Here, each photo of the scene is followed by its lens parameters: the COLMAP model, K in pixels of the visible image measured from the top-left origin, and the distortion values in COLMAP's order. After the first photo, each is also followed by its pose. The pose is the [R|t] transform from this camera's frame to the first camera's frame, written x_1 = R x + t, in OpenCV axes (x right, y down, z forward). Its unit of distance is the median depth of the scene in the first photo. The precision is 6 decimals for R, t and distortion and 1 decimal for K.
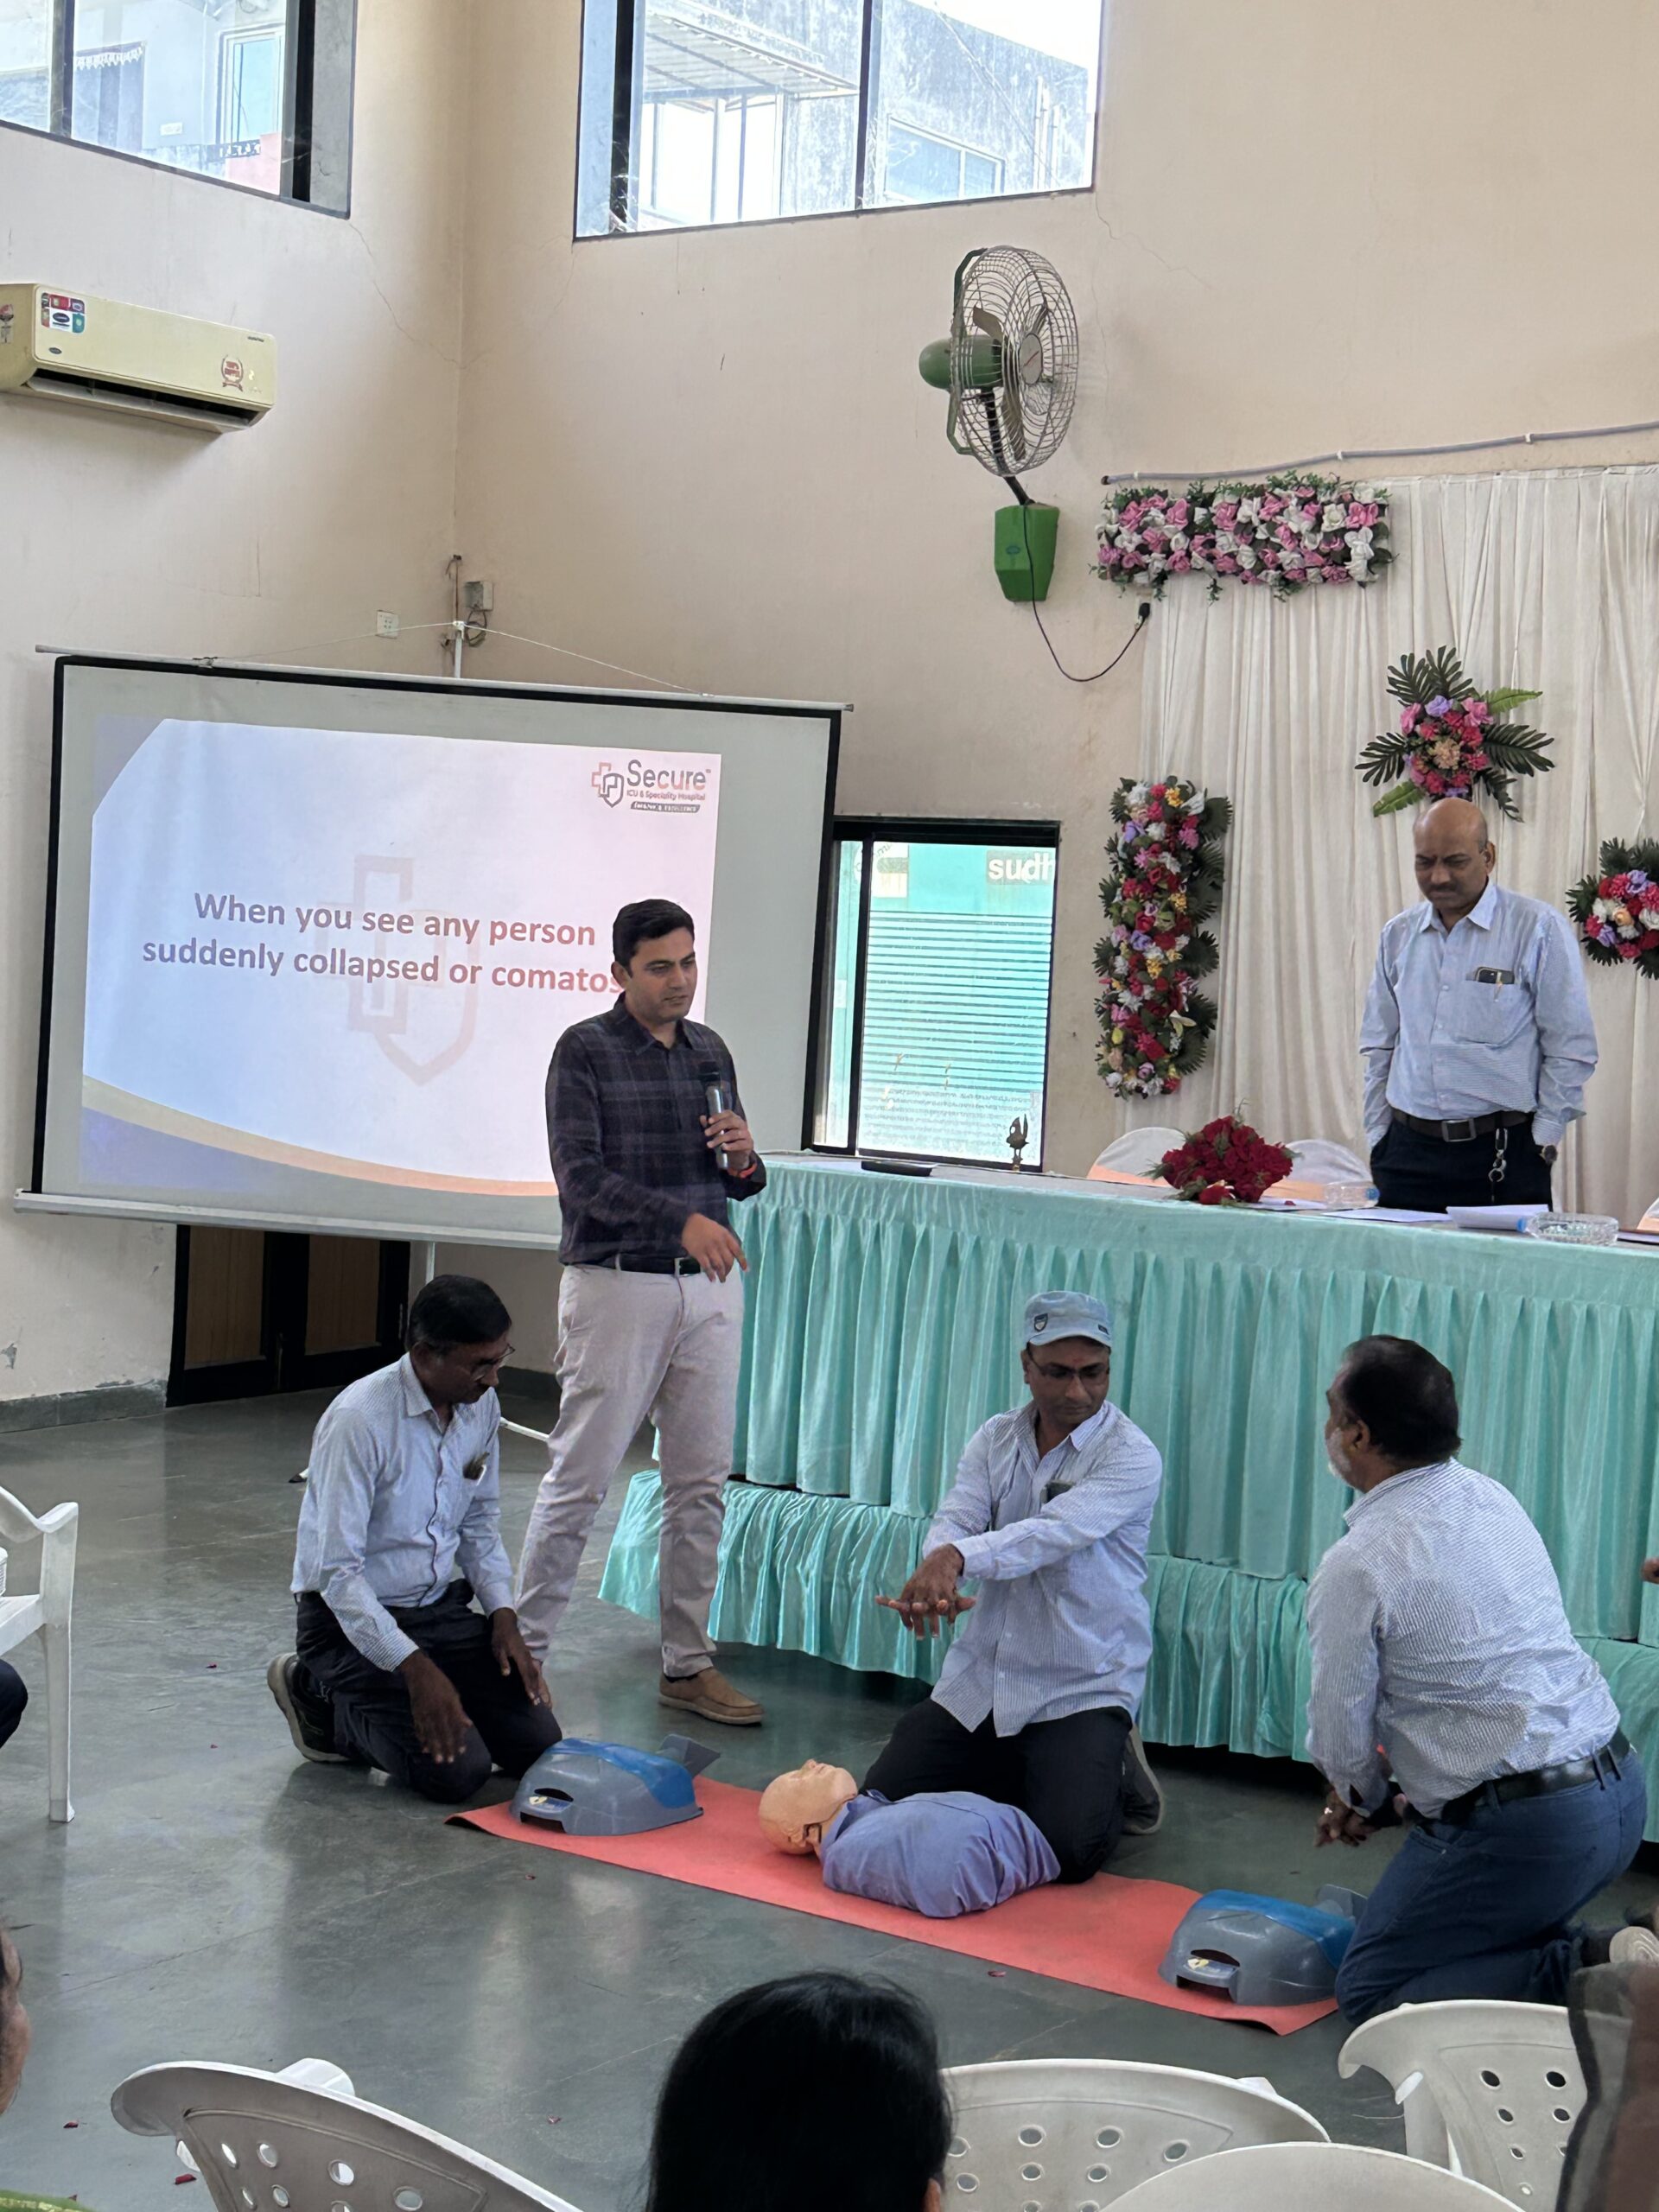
lens RADIAL K [[3410.2, 0, 831.2], [0, 3410.2, 1086.7], [0, 0, 1]] dist [0.137853, 0.000000]
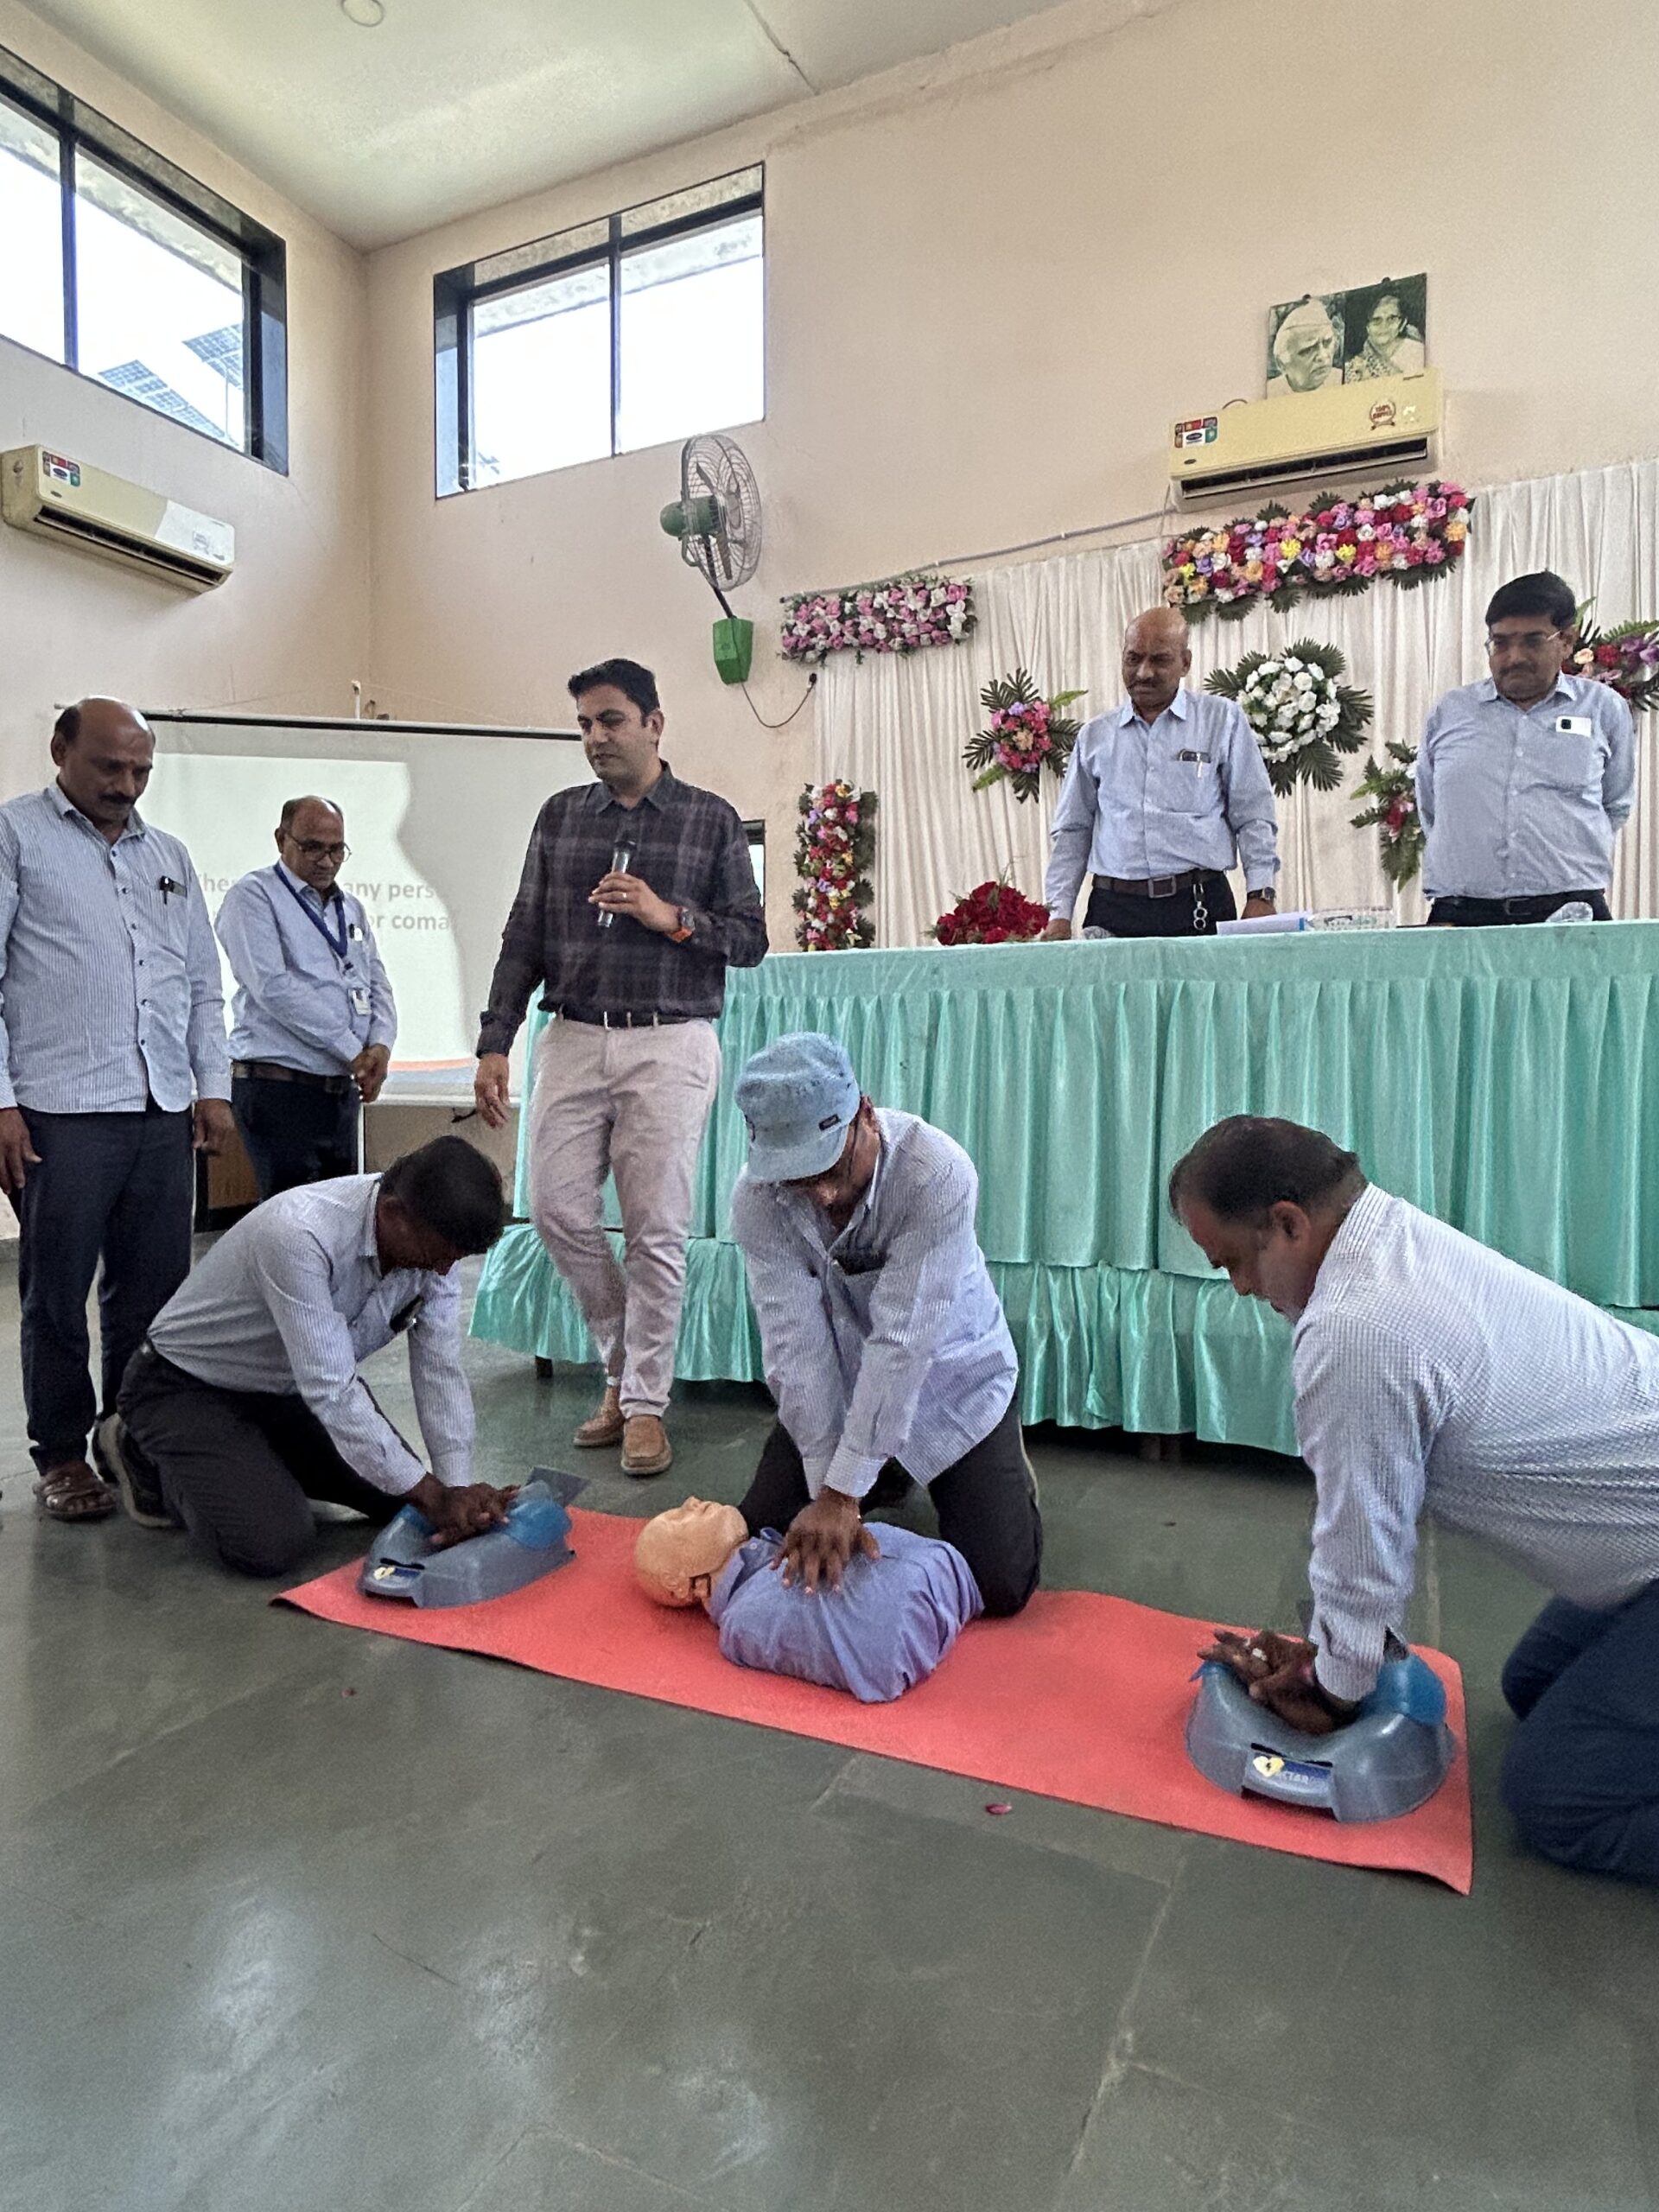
lens RADIAL K [[1323.5, 0, 824.2], [0, 1323.5, 1109.6], [0, 0, 1]] dist [-0.001792, -0.002757]
pose [[0.984795, -0.051994, 0.165759, -0.014396], [0.053835, 0.998528, -0.006631, 0.063628], [-0.165171, 0.015454, 0.986144, 0.412845]]
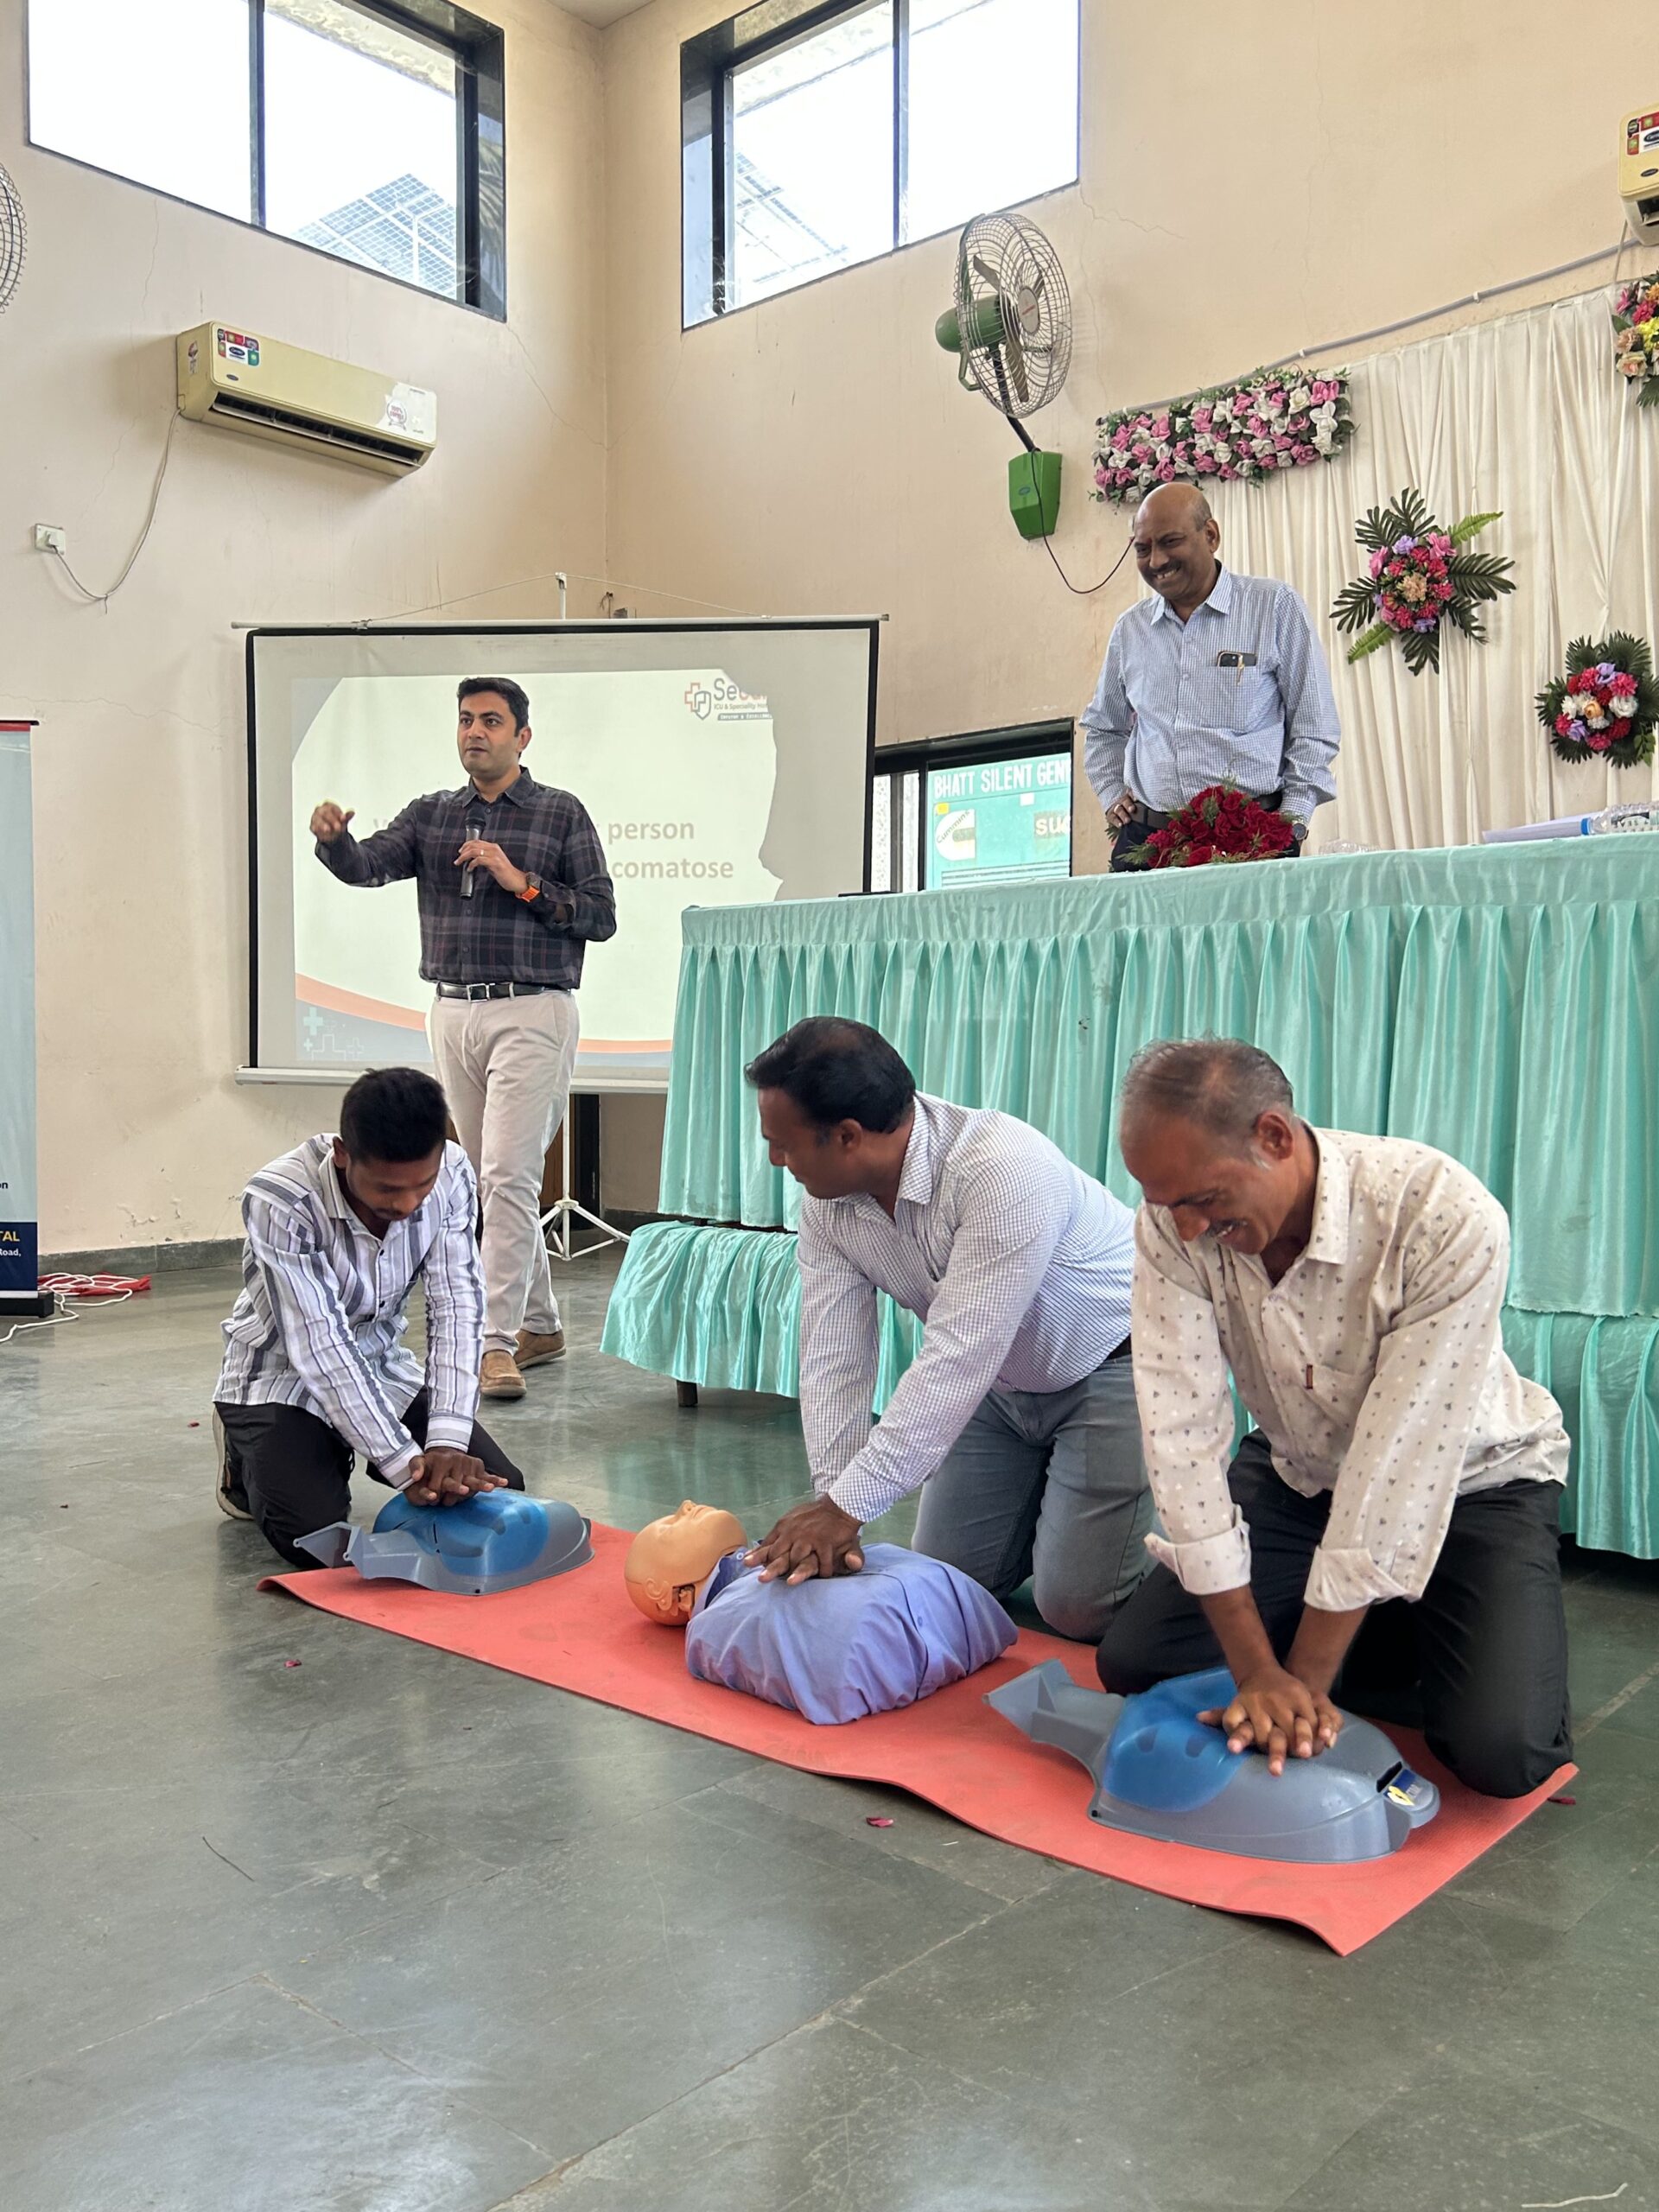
lens RADIAL K [[1853.8, 0, 821.9], [0, 1853.8, 1120.0], [0, 0, 1]] dist [0.039648, -0.037335]
pose [[0.993388, -0.042206, -0.106770, 0.044779], [0.039924, 0.998928, -0.023419, 0.076302], [0.107644, 0.019002, 0.994008, 0.367796]]
